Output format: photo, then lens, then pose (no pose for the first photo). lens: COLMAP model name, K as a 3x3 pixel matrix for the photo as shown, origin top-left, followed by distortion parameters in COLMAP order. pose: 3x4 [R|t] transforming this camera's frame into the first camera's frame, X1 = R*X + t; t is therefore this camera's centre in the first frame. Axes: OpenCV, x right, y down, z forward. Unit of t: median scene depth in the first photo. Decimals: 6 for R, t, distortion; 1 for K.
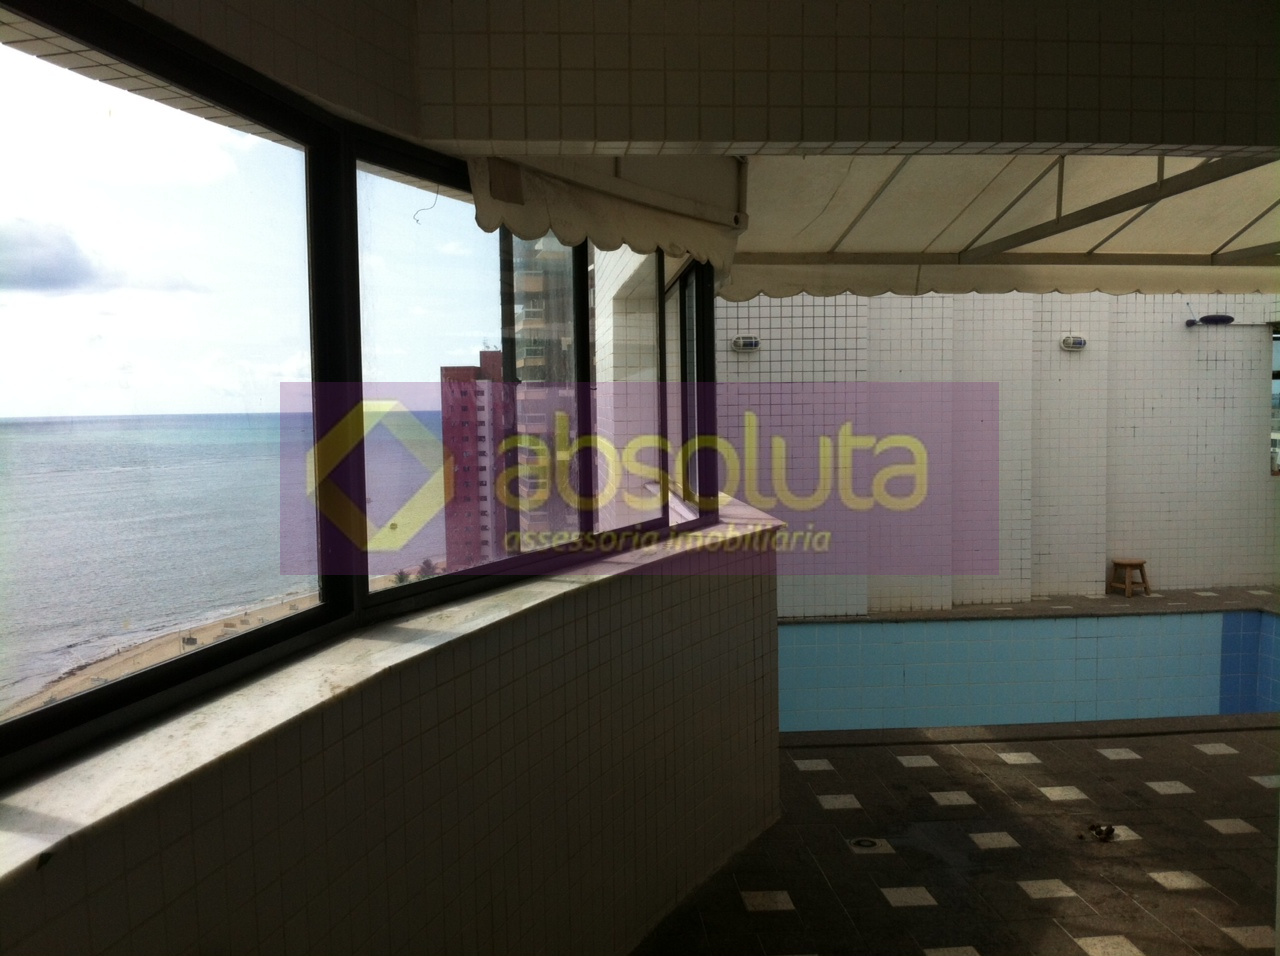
lens RADIAL K [[1203.0, 0, 640.0], [0, 1203.0, 478.0], [0, 0, 1]] dist [0.054466, -0.213144]
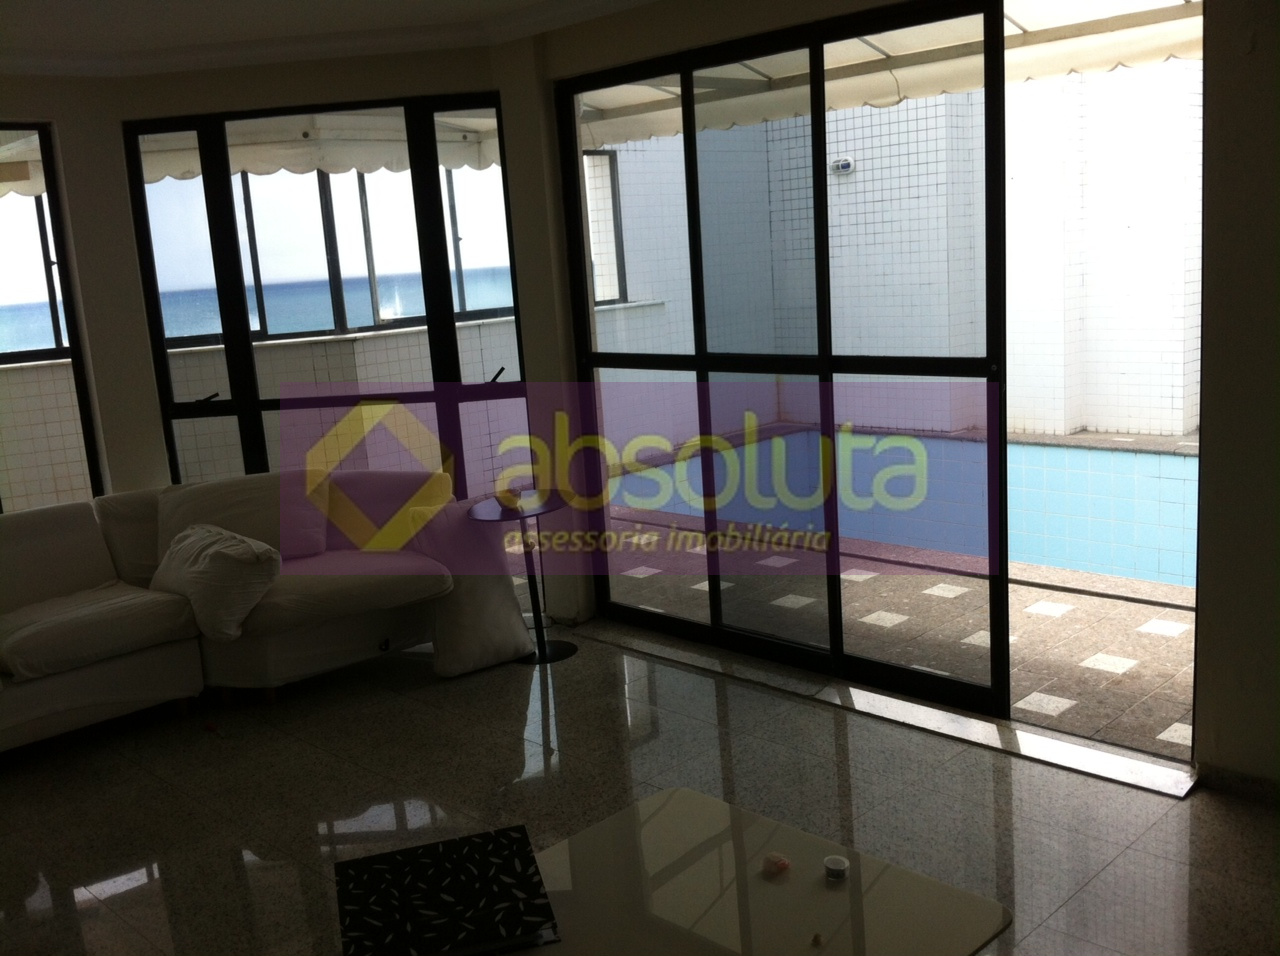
lens RADIAL K [[1203.0, 0, 640.0], [0, 1203.0, 478.0], [0, 0, 1]] dist [0.054466, -0.213144]
pose [[0.653842, 0.109663, -0.748642, 0.789180], [0.015573, 0.987281, 0.158221, -0.011896], [0.756471, -0.115110, 0.643818, 0.152519]]
